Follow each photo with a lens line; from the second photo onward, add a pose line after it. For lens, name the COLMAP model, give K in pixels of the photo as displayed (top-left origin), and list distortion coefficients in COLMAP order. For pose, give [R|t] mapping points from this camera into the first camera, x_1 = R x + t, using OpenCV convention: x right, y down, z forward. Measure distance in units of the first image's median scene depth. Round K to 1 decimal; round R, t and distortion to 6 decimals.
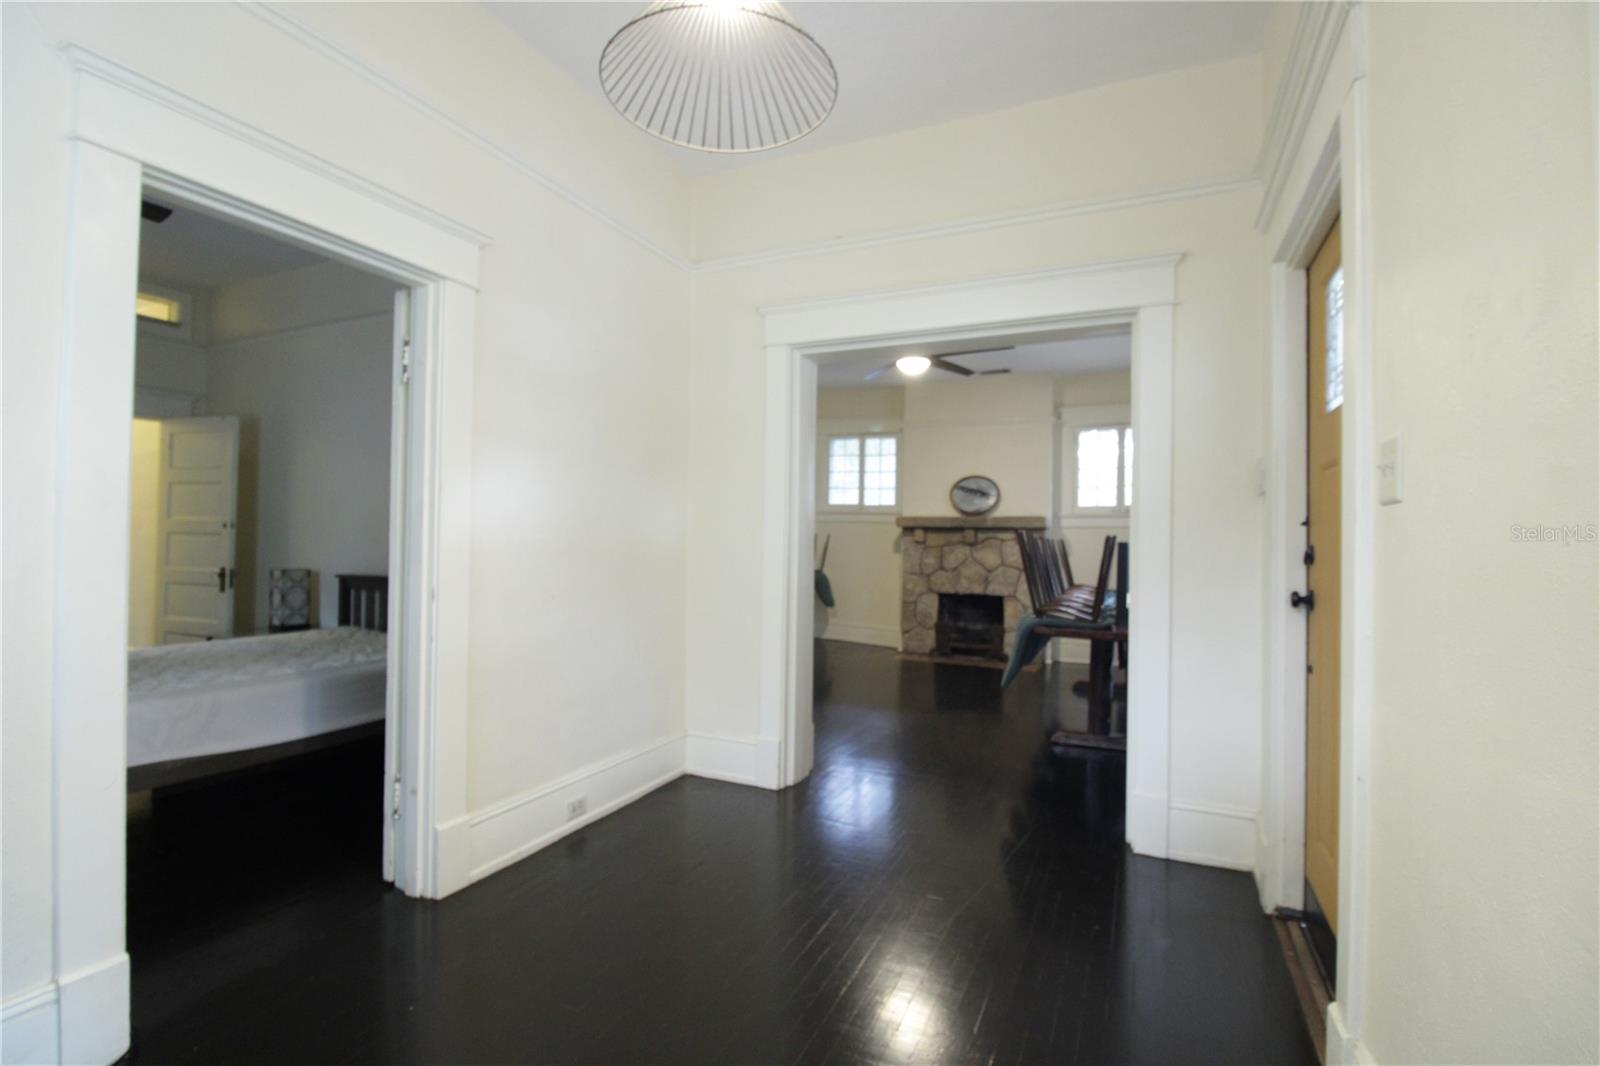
lens RADIAL K [[743.9, 0, 798.8], [0, 743.9, 534.5], [0, 0, 1]] dist [-0.009685, -0.003829]
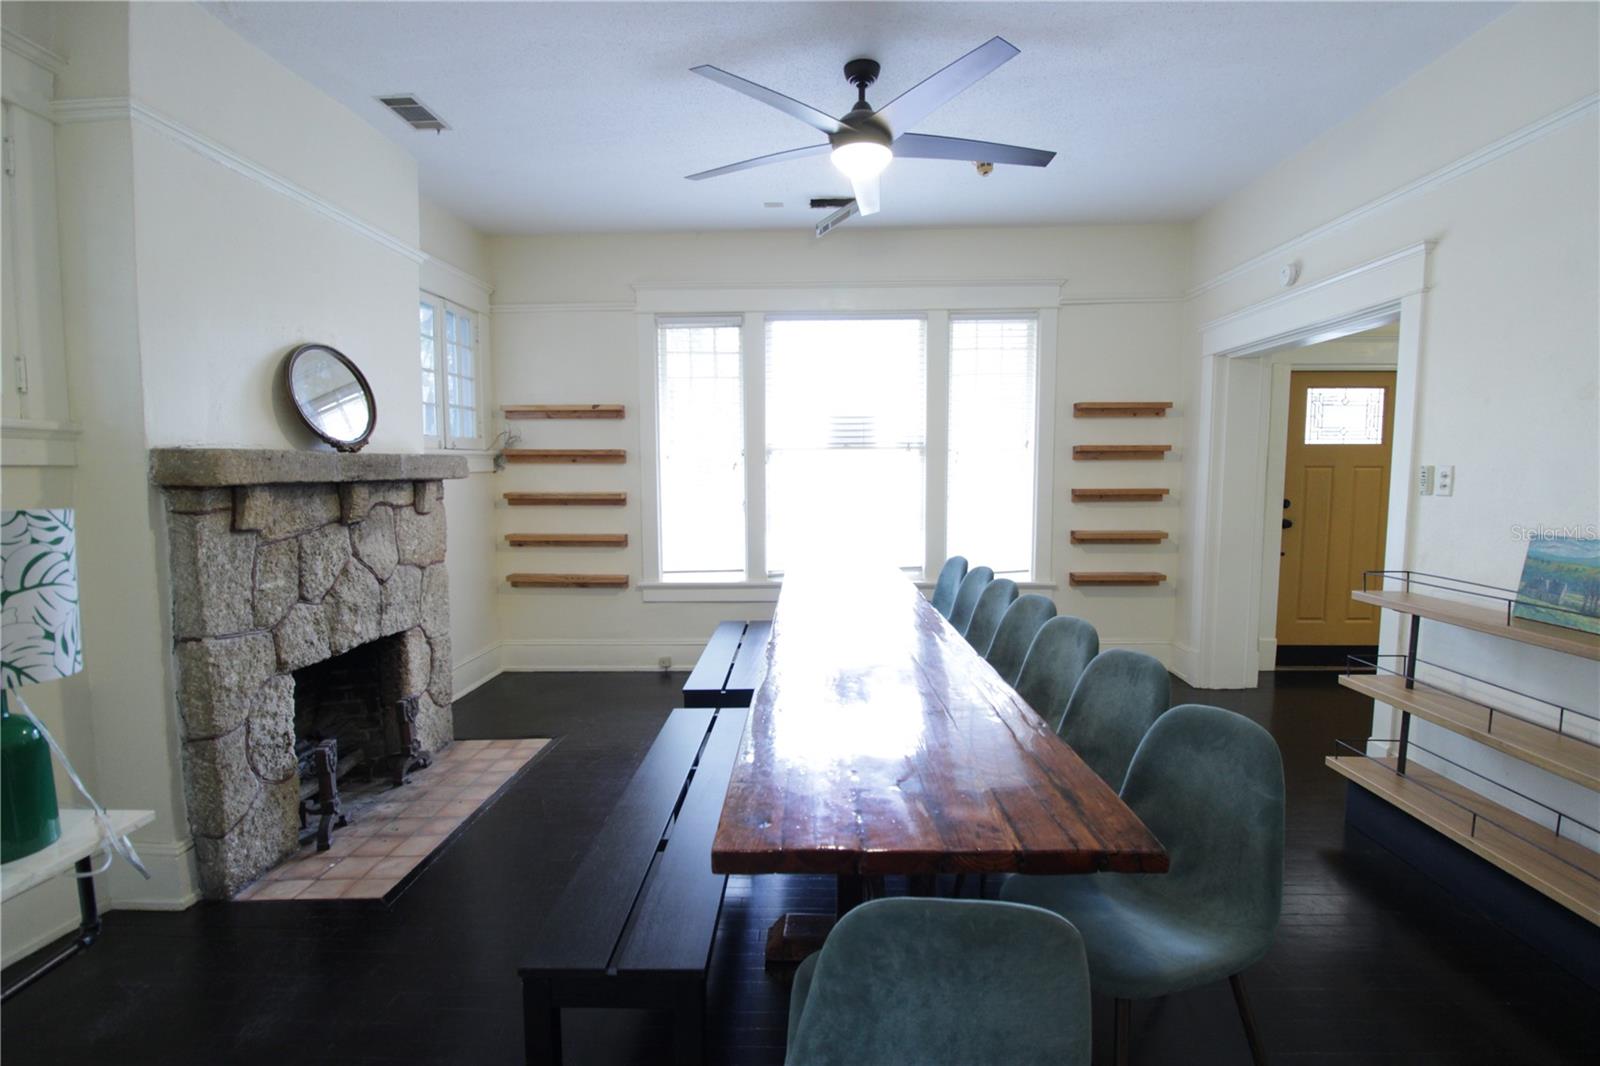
lens RADIAL K [[743.9, 0, 799.7], [0, 743.9, 534.9], [0, 0, 1]] dist [-0.009685, -0.003829]
pose [[-0.404094, -0.087014, 0.910570, -0.217449], [-0.010447, 0.995839, 0.090526, -0.017951], [-0.914658, 0.027068, -0.403321, 0.939861]]
